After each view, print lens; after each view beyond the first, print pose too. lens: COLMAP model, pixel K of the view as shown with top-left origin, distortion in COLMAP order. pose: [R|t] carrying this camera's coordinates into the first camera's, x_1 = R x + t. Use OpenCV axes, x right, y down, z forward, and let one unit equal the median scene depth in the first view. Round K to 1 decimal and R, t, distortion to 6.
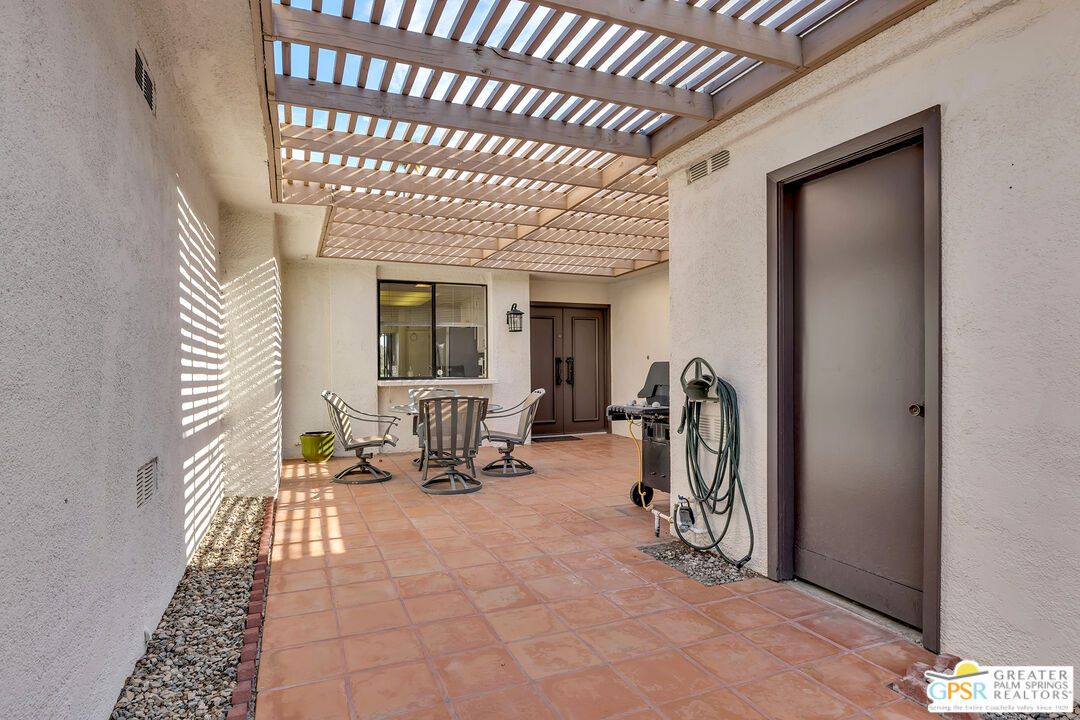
lens RADIAL K [[605.6, 0, 594.4], [0, 605.6, 356.4], [0, 0, 1]] dist [-0.014756, -0.000667]
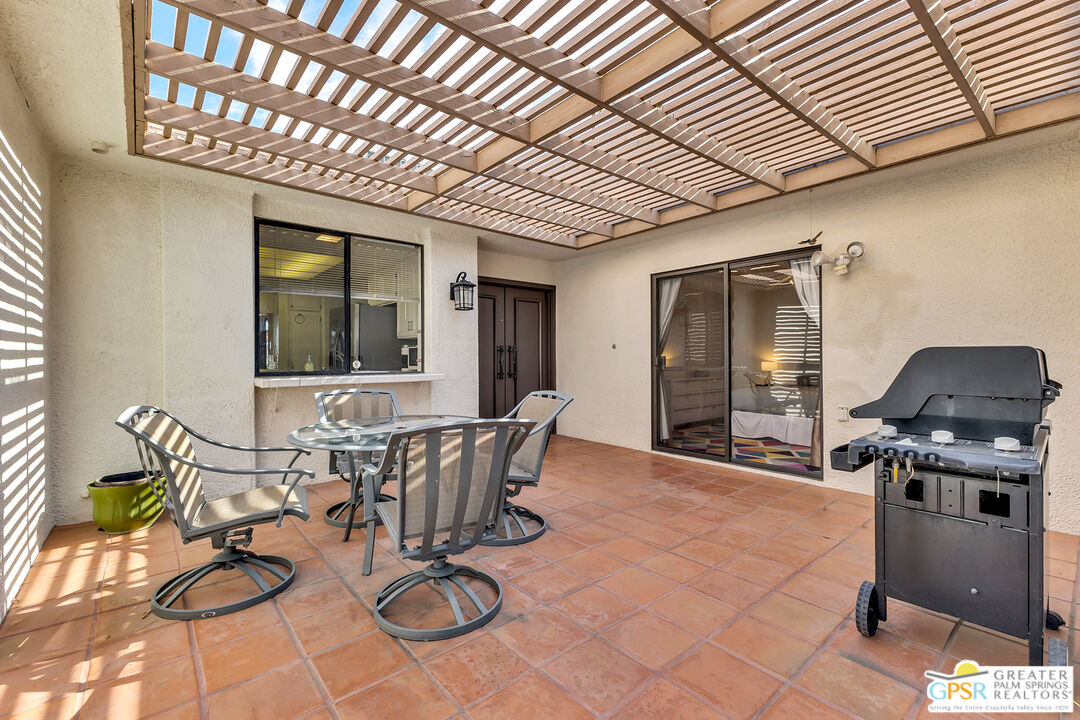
lens RADIAL K [[467.7, 0, 559.9], [0, 467.7, 353.2], [0, 0, 1]] dist [0.018911, 0.000449]
pose [[0.967460, 0.005107, 0.252973, -0.197581], [-0.006973, 0.999955, 0.006480, 0.010061], [-0.252928, -0.008033, 0.967452, 0.500913]]
